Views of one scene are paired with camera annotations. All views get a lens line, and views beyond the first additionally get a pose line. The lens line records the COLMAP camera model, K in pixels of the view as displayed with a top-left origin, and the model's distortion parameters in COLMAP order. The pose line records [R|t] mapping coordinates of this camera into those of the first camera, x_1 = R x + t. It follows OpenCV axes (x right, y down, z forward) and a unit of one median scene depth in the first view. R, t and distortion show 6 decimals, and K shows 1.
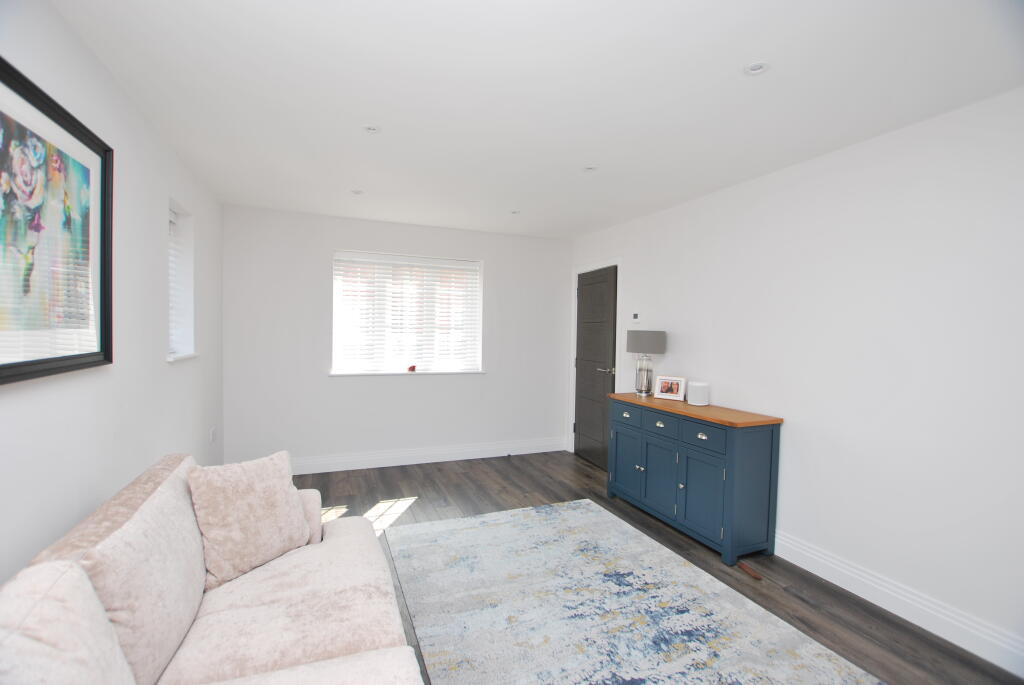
lens RADIAL K [[450.7, 0, 515.8], [0, 450.7, 342.4], [0, 0, 1]] dist [-0.036808, 0.000473]
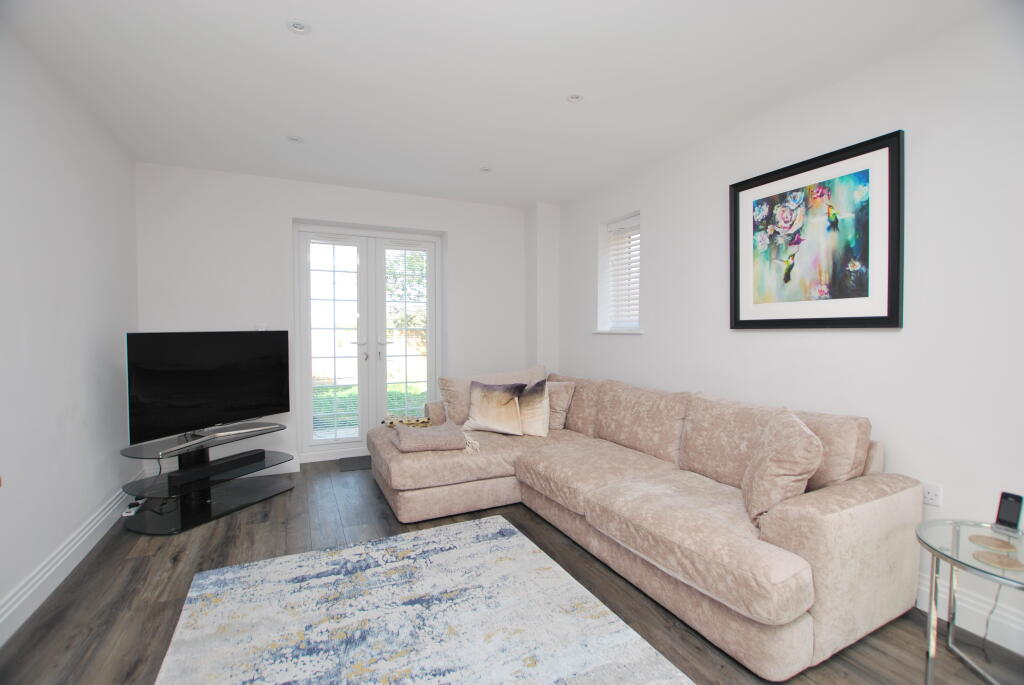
lens RADIAL K [[450.7, 0, 515.8], [0, 450.7, 342.4], [0, 0, 1]] dist [-0.036808, 0.000473]
pose [[-0.997947, -0.017095, -0.061716, 0.072499], [-0.020407, 0.998363, 0.053436, 0.039071], [0.060701, 0.054586, -0.996662, 1.701859]]
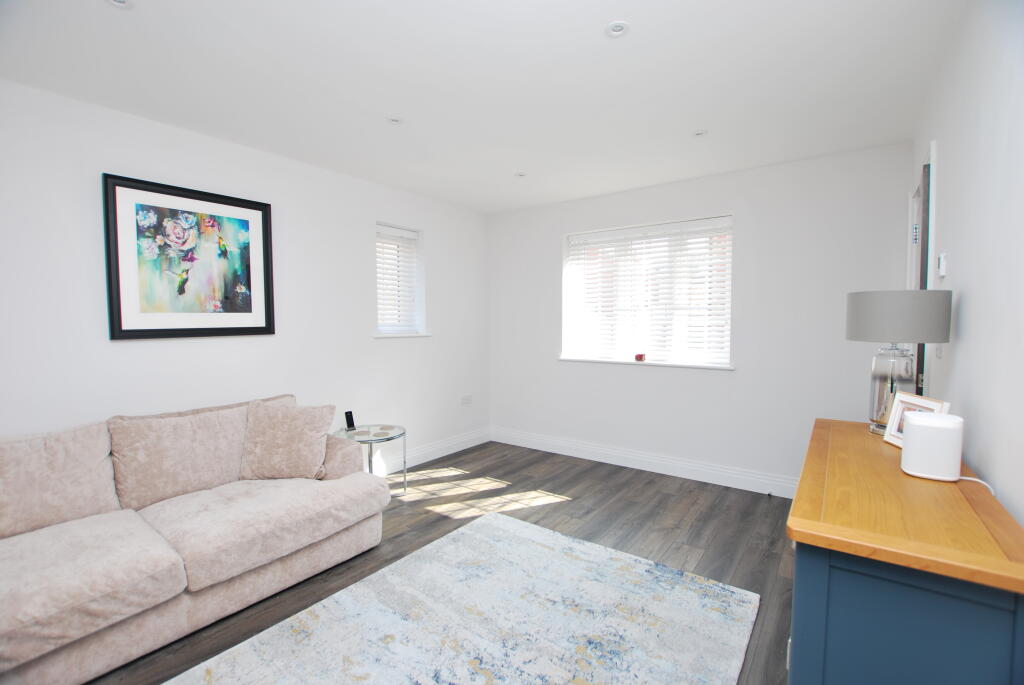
lens RADIAL K [[451.0, 0, 504.5], [0, 451.0, 341.7], [0, 0, 1]] dist [-0.034880, 0.000117]
pose [[0.505564, 0.019053, -0.862579, 0.820769], [-0.008365, 0.999817, 0.017181, 0.034378], [0.862748, -0.001470, 0.505631, 0.754916]]
